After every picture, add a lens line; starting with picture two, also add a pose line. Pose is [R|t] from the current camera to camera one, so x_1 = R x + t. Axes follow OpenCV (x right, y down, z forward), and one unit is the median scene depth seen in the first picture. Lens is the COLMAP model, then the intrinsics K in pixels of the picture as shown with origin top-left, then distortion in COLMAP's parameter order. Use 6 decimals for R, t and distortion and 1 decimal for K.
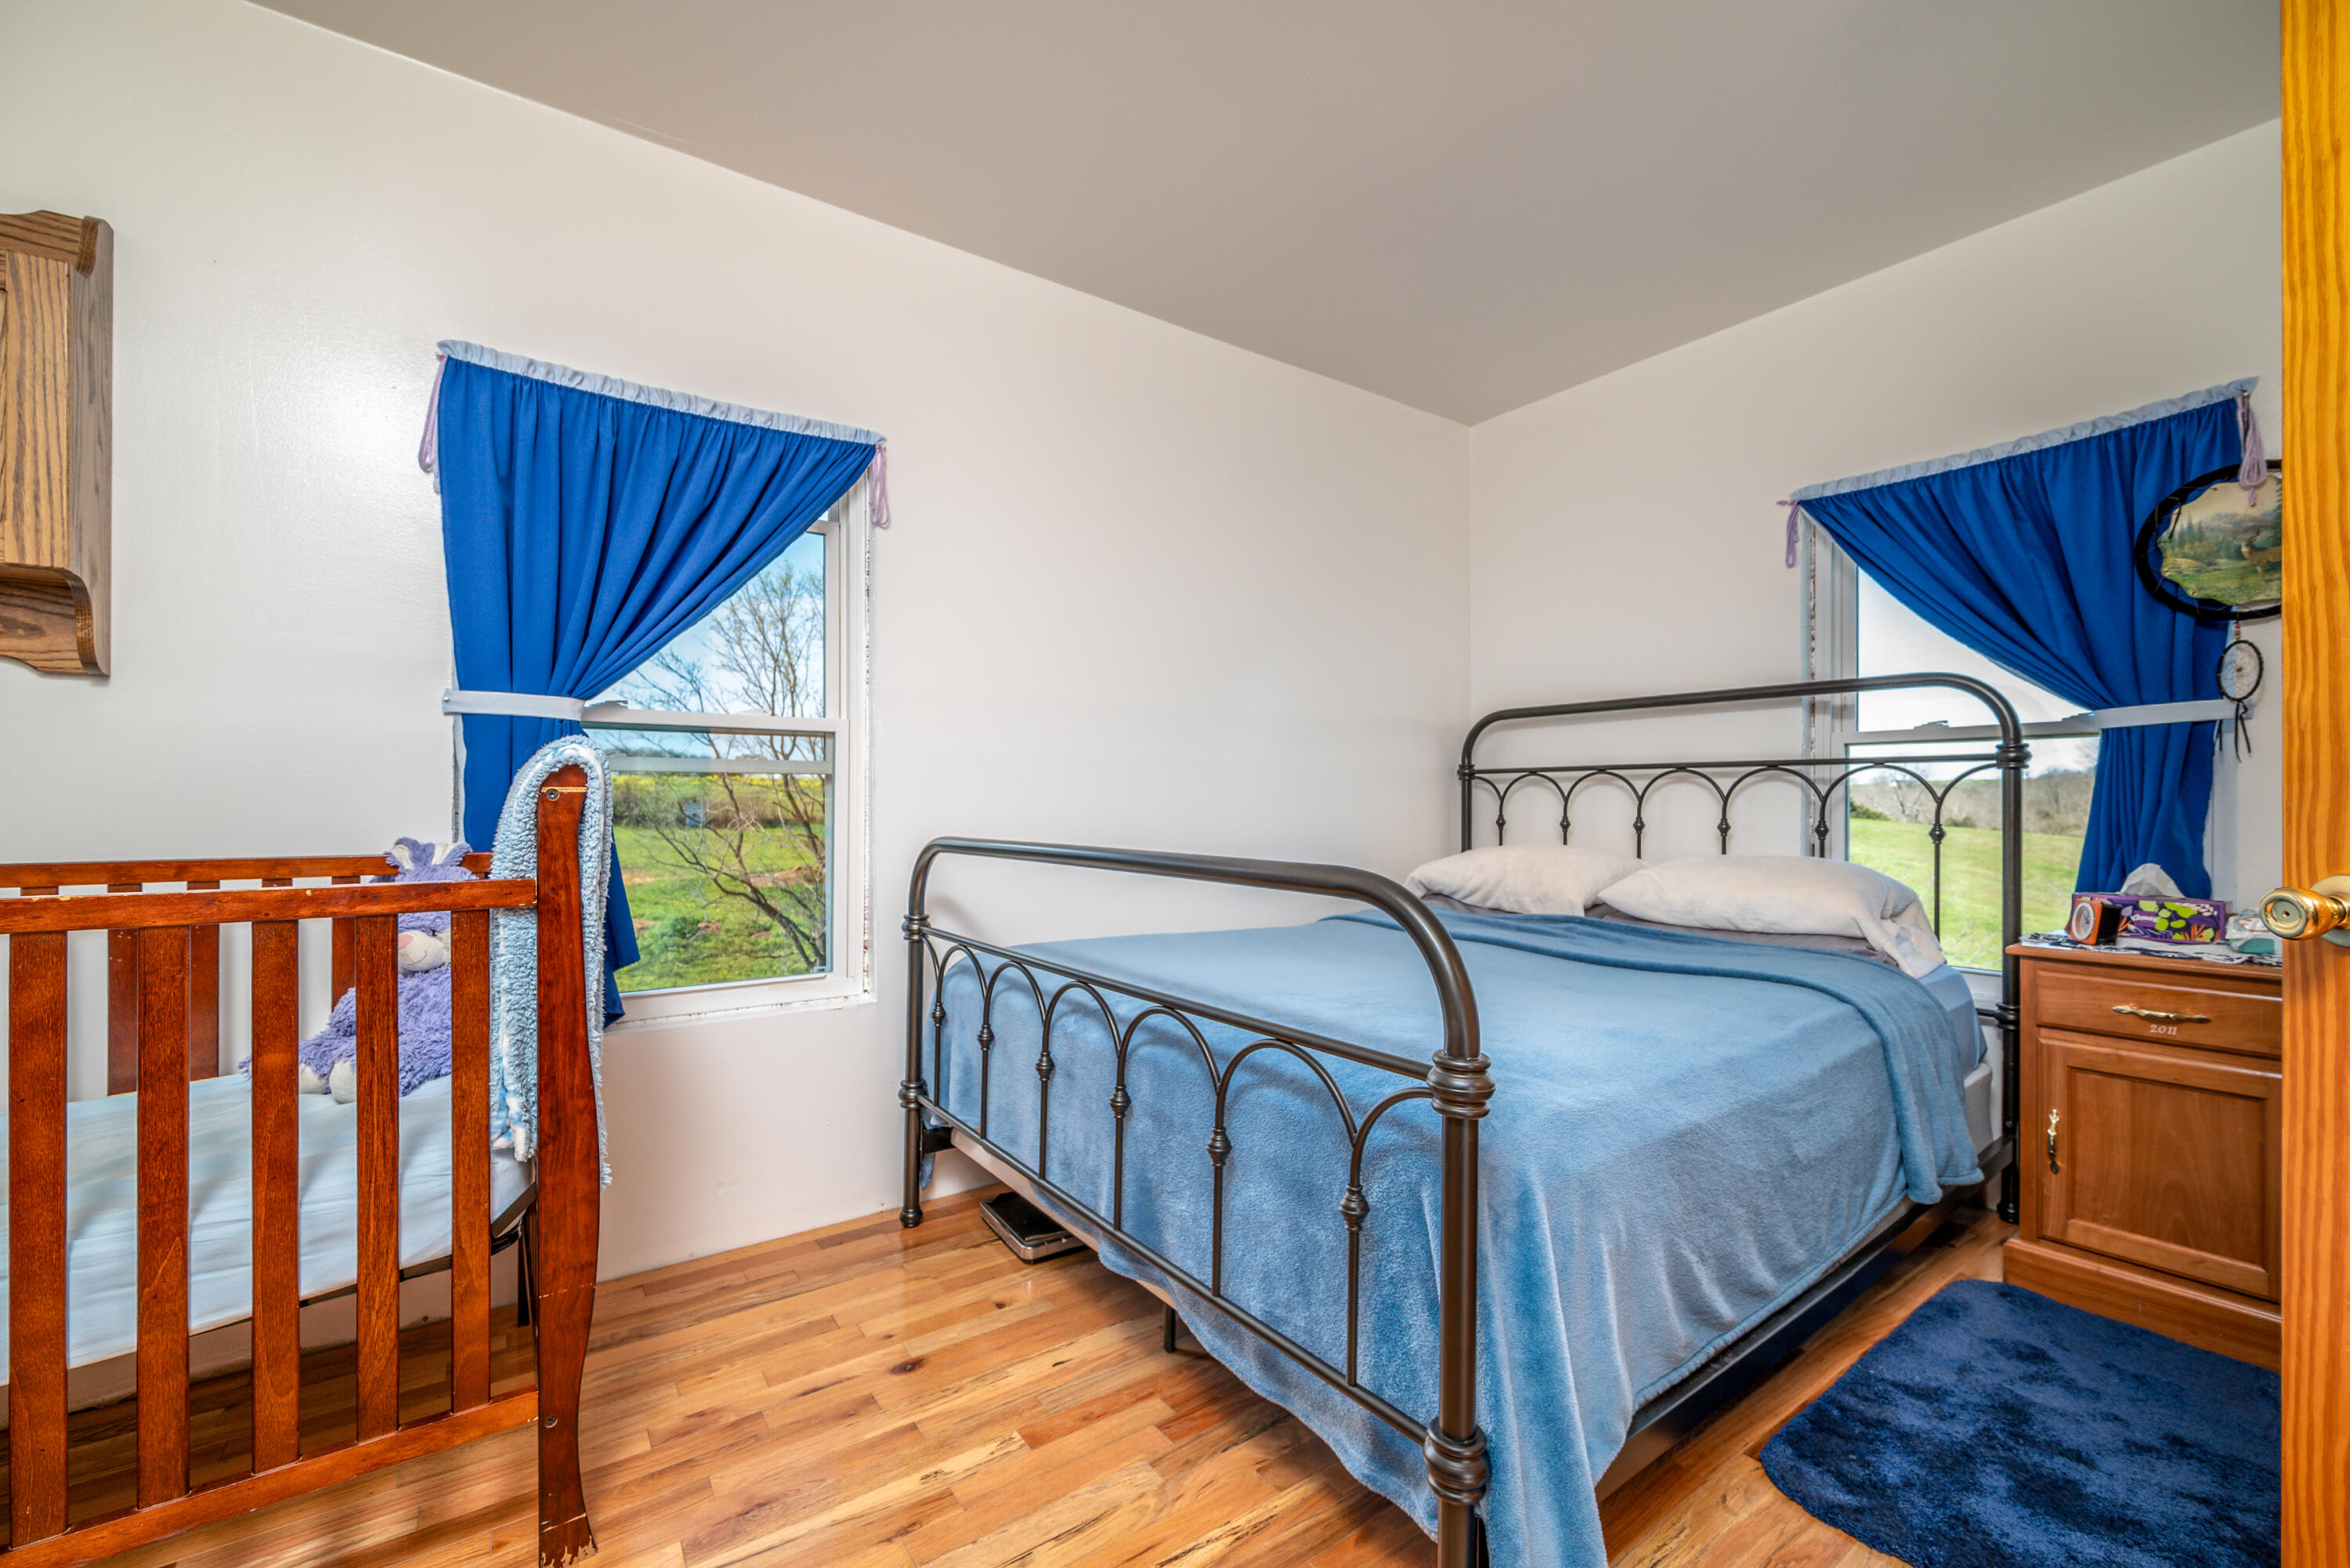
lens RADIAL K [[943.7, 0, 1169.2], [0, 943.7, 801.8], [0, 0, 1]] dist [0.001213, -0.000201]
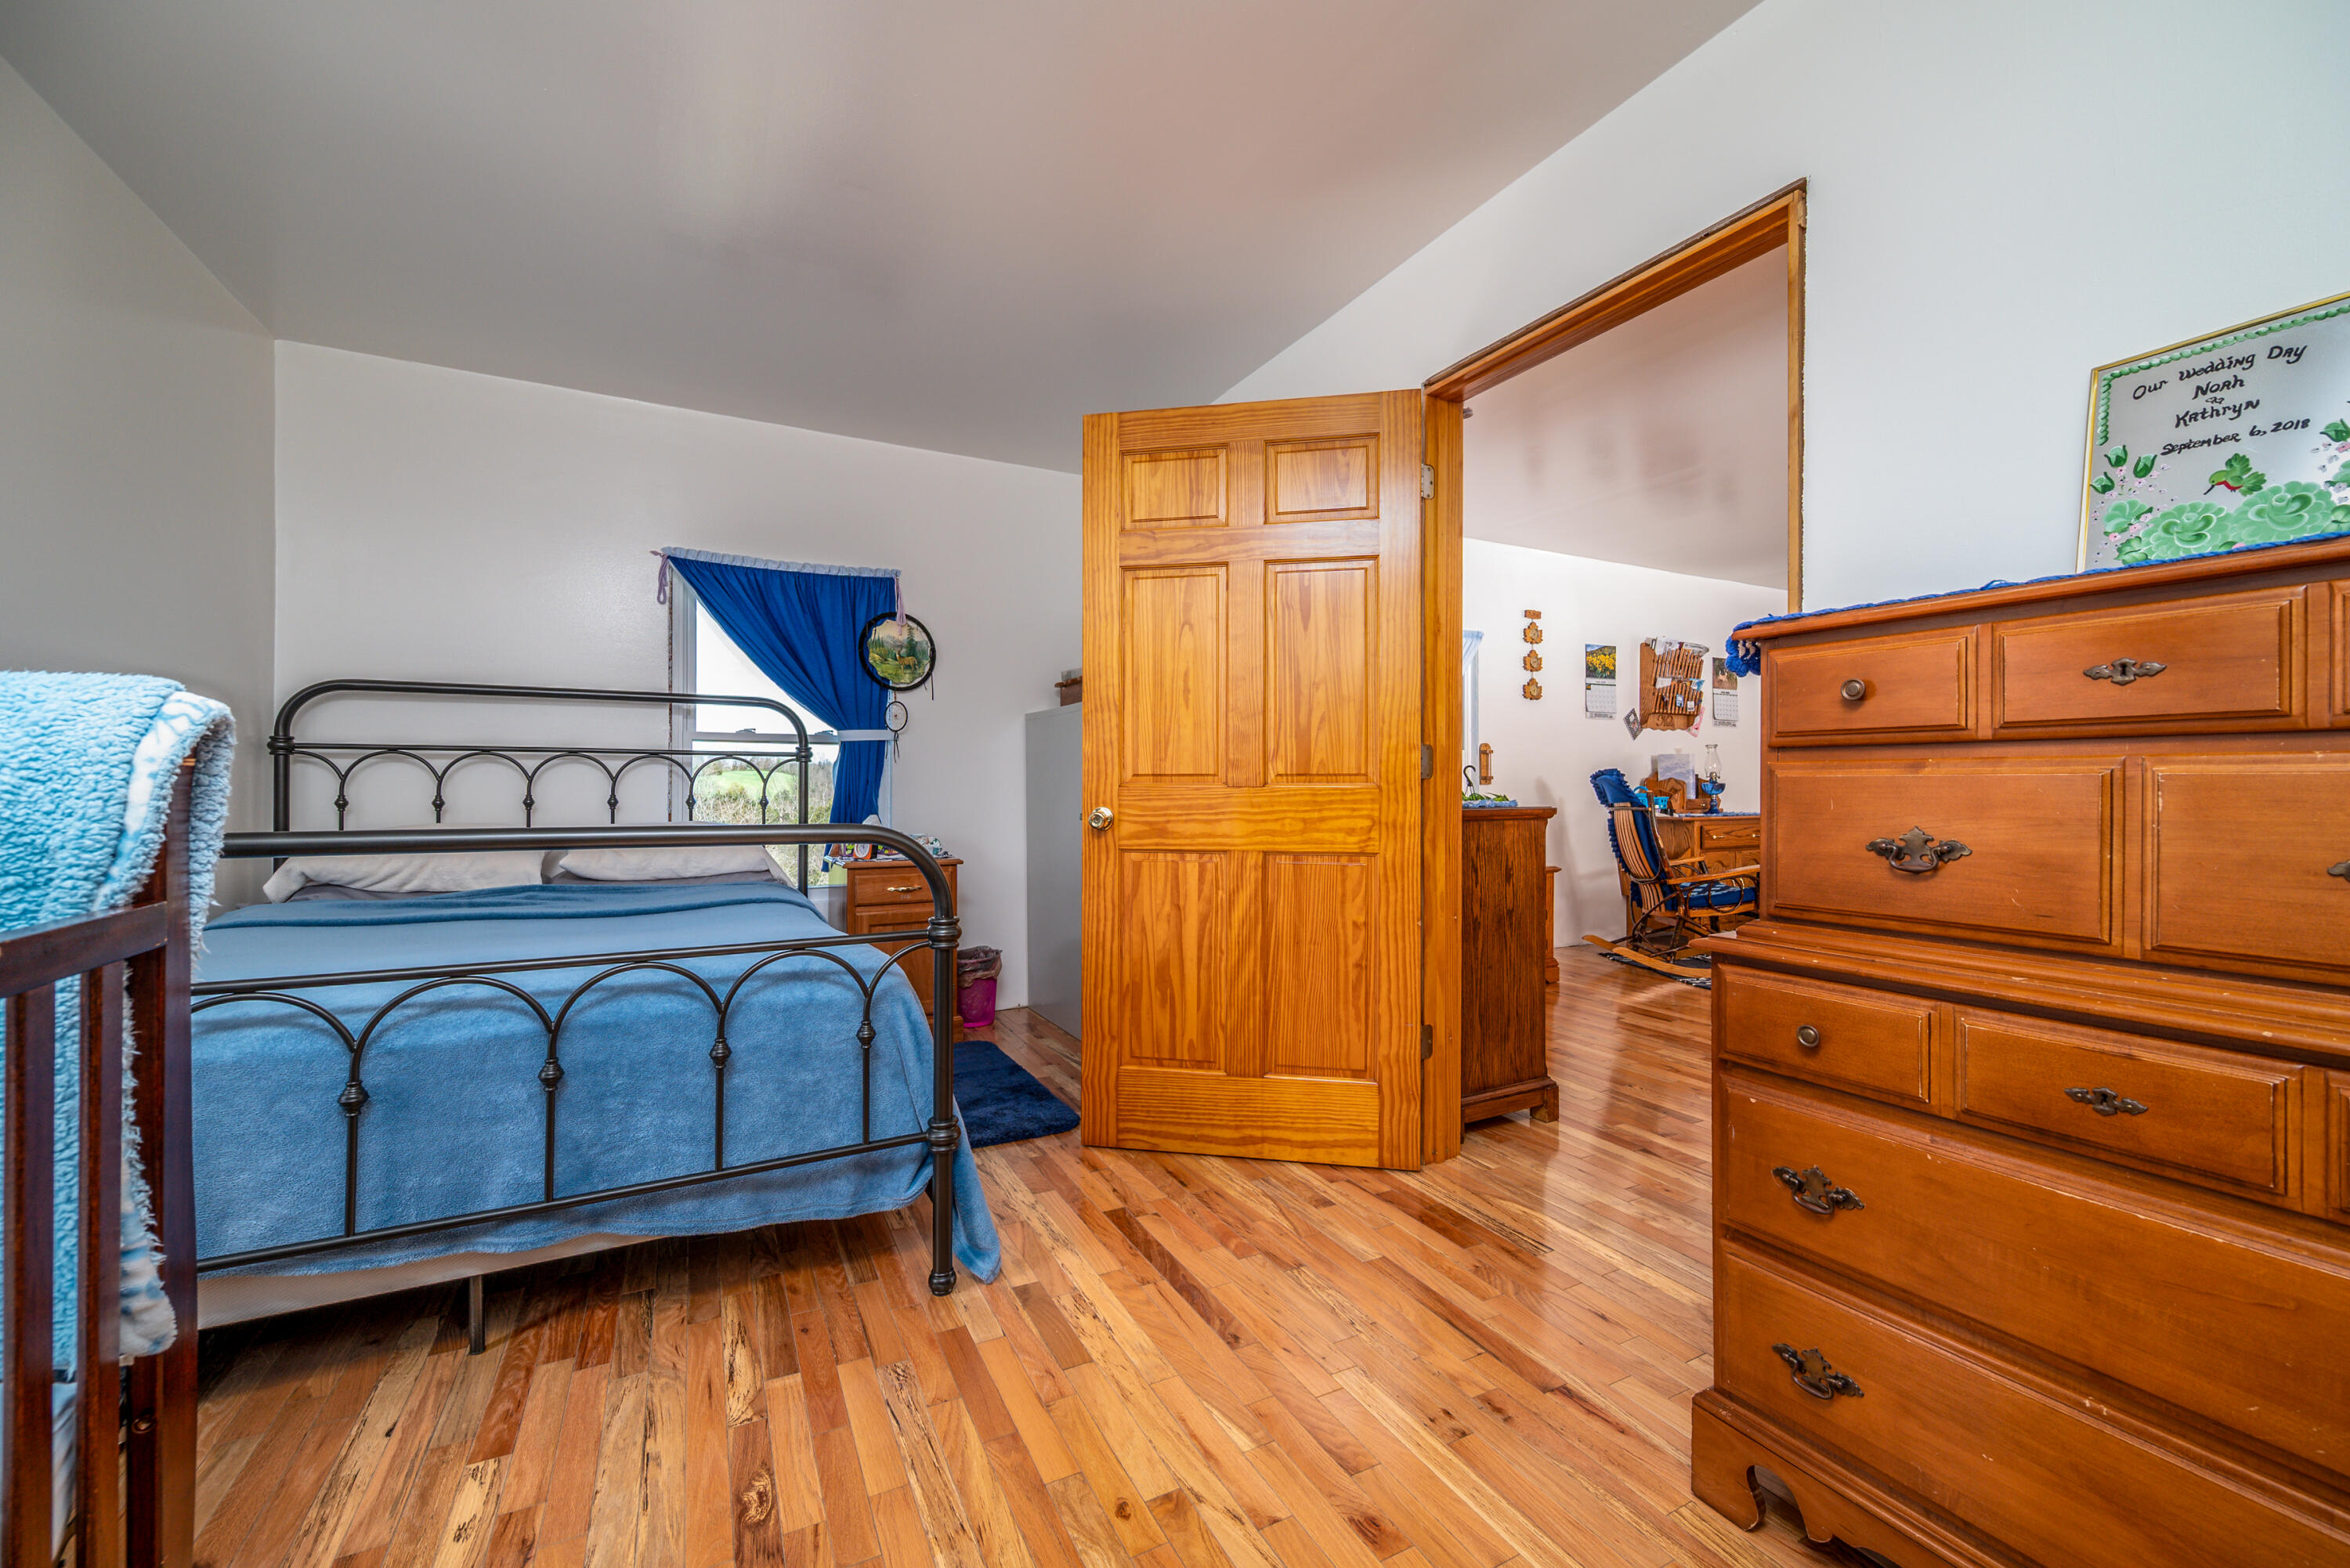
lens RADIAL K [[943.7, 0, 1166.7], [0, 943.7, 781.2], [0, 0, 1]] dist [0.001213, -0.000201]
pose [[0.143643, 0.000526, 0.989629, -0.674784], [-0.002776, 0.999996, -0.000129, -0.002145], [-0.989626, -0.002728, 0.143643, 0.133647]]
